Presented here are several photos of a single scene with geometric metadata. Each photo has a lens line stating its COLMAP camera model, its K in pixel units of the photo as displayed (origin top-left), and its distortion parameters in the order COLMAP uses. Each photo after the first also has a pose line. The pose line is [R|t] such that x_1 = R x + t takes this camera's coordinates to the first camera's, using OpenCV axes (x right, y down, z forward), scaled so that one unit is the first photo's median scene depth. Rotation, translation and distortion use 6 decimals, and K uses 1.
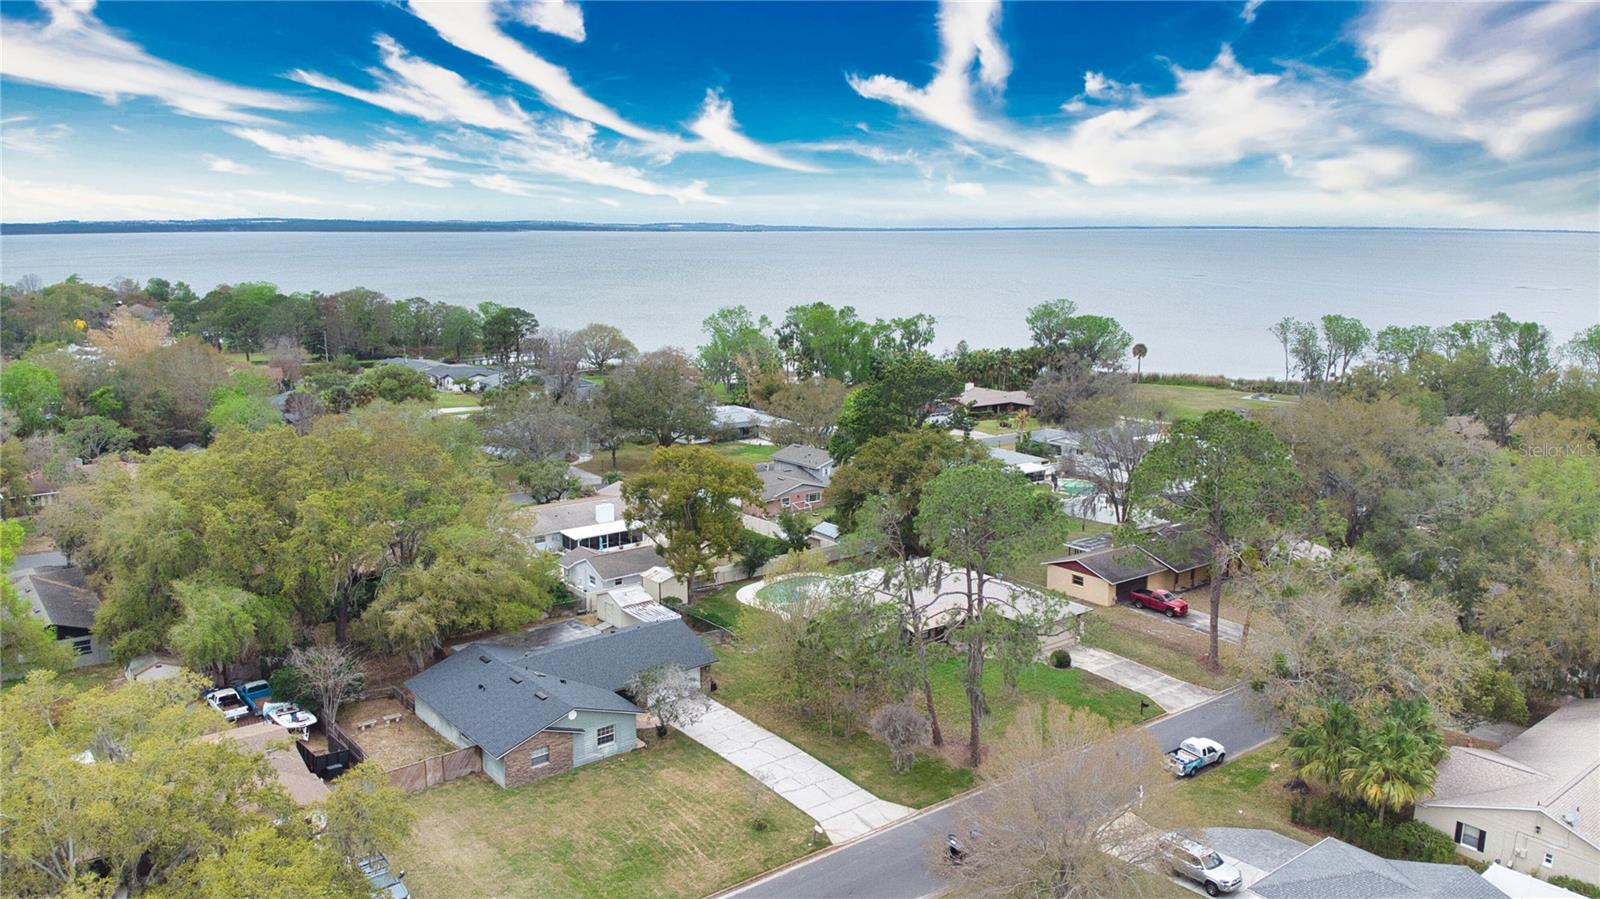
lens RADIAL K [[1180.2, 0, 800.0], [0, 1180.2, 449.5], [0, 0, 1]] dist [0.146063, -0.317757]
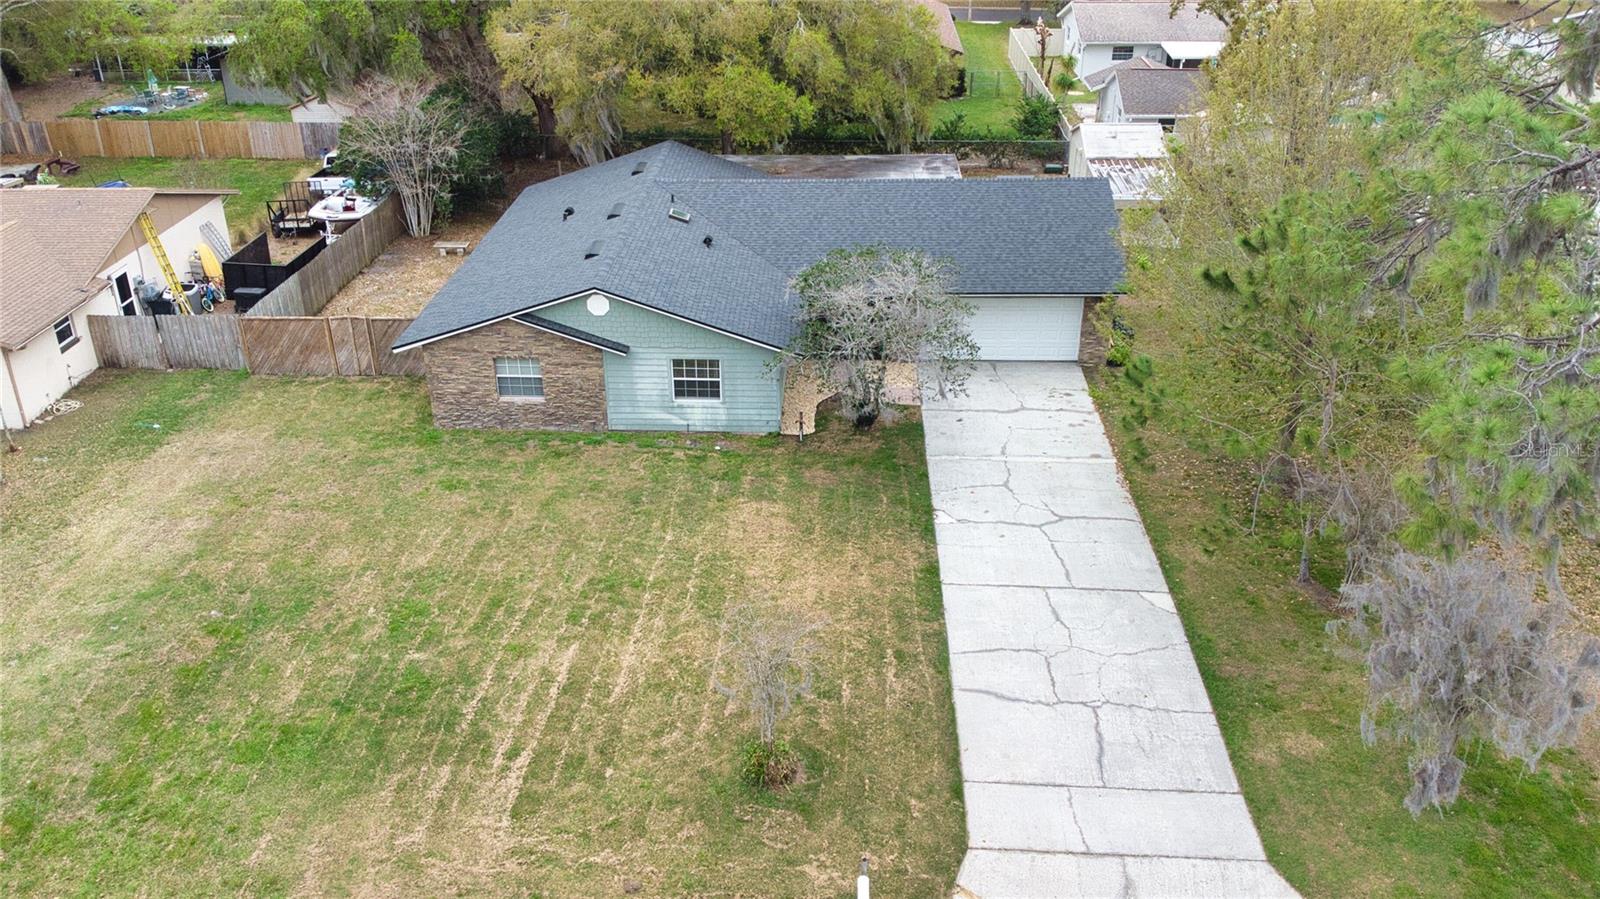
lens RADIAL K [[1260.3, 0, 784.7], [0, 1260.3, 472.3], [0, 0, 1]] dist [0.255924, -0.613366]
pose [[0.748385, 0.300870, -0.591097, 0.124463], [-0.111593, 0.935608, 0.334940, 0.122522], [0.653809, -0.184702, 0.733770, 0.702252]]
